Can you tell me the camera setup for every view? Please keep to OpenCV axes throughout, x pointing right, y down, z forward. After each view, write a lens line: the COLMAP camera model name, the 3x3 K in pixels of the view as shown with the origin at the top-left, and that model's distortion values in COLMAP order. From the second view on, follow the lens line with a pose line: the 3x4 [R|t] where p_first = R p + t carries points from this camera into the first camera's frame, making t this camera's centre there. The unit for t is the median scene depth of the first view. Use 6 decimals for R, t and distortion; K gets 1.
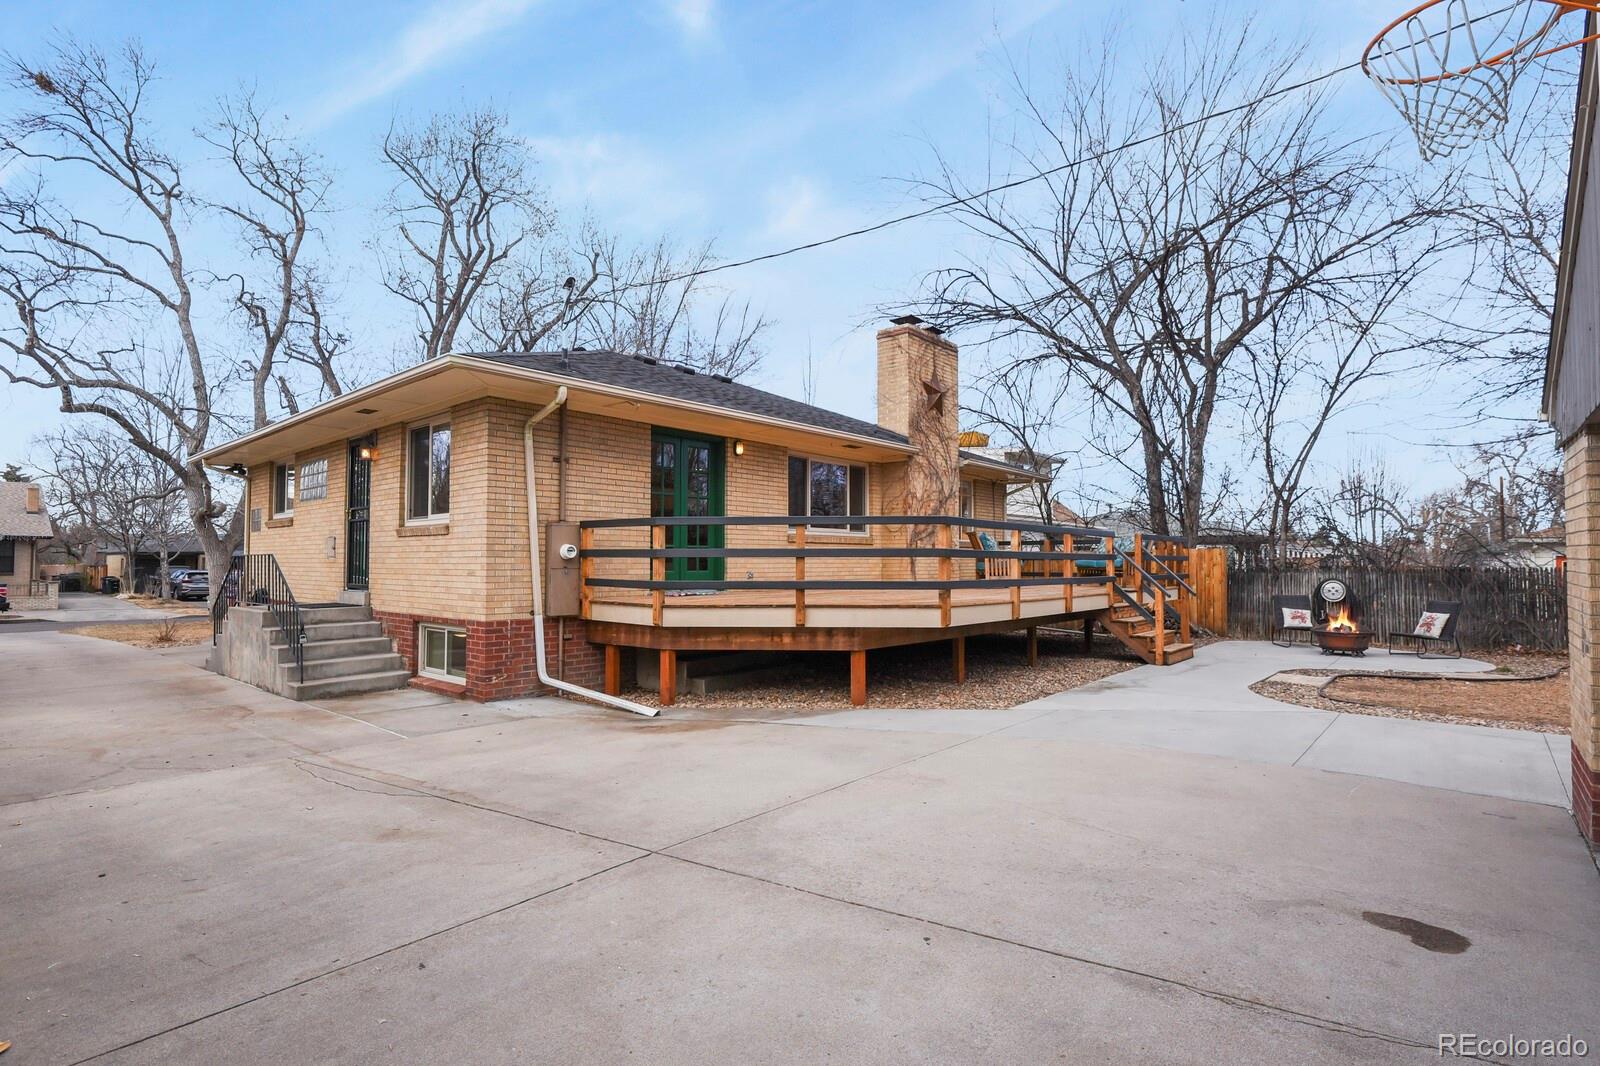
lens RADIAL K [[779.3, 0, 802.0], [0, 779.3, 531.2], [0, 0, 1]] dist [-0.011585, -0.003443]
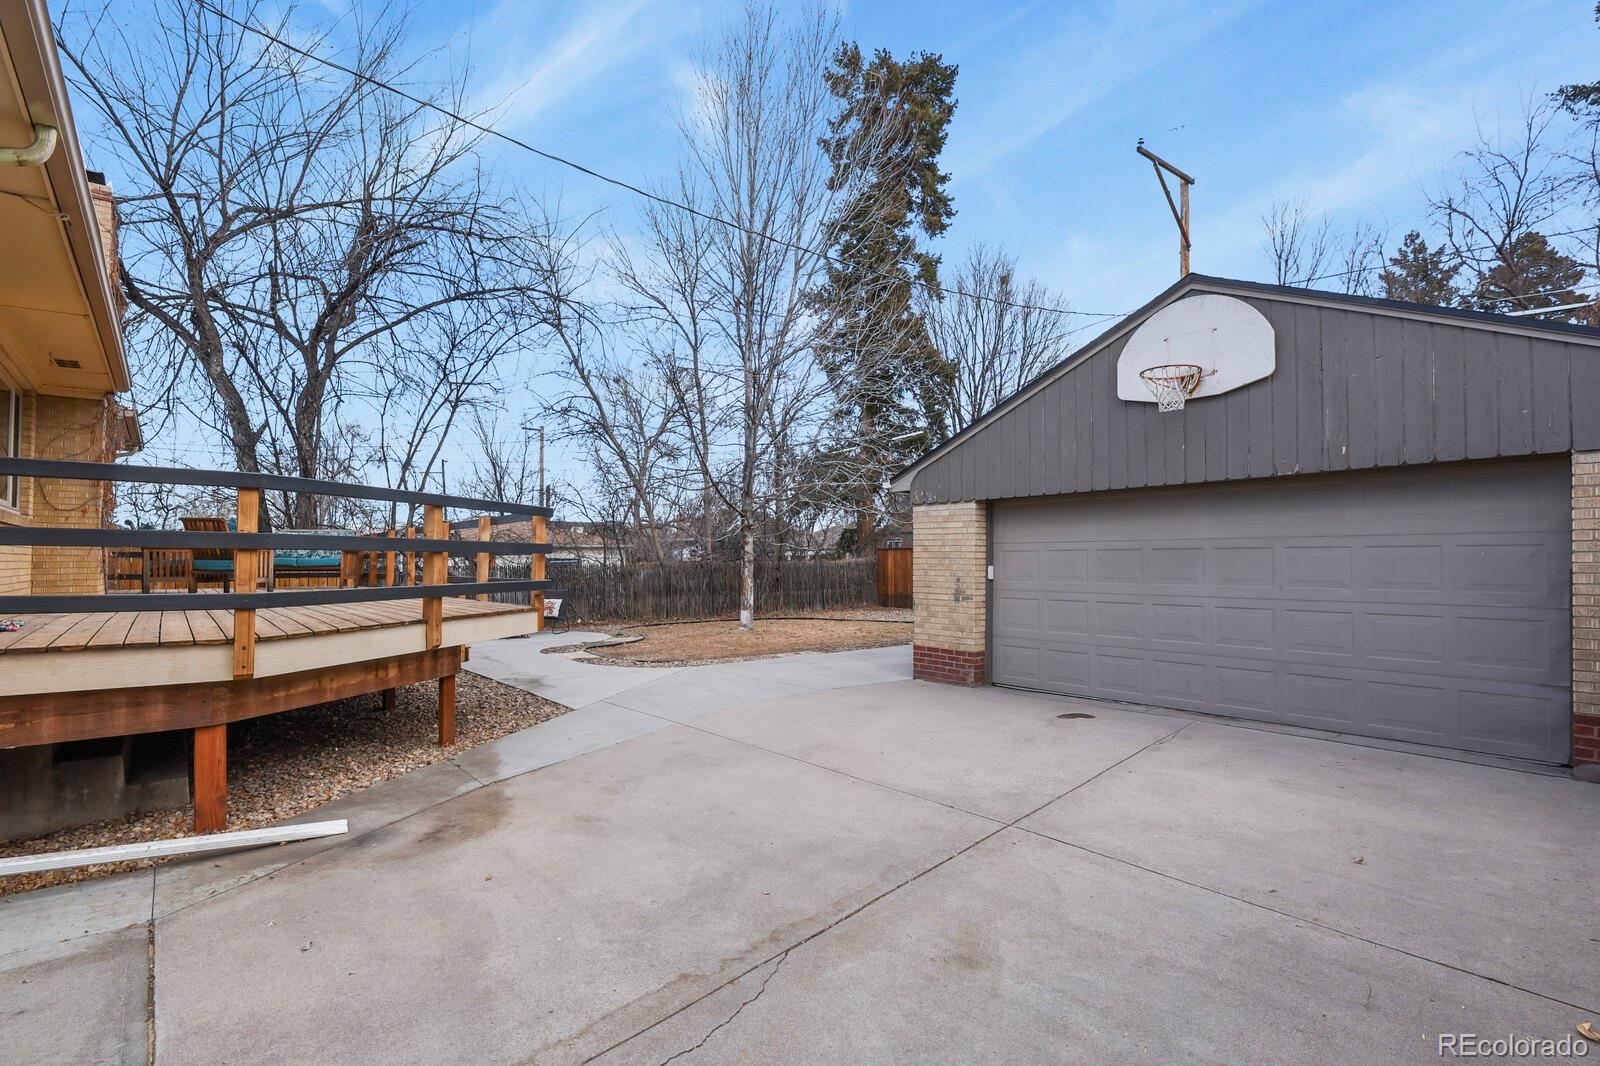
lens RADIAL K [[779.3, 0, 803.1], [0, 779.3, 541.4], [0, 0, 1]] dist [-0.011585, -0.003443]
pose [[0.169806, 0.024326, 0.985177, -1.191046], [-0.038133, 0.999109, -0.018097, 0.043821], [-0.984740, -0.034494, 0.170582, 1.006172]]
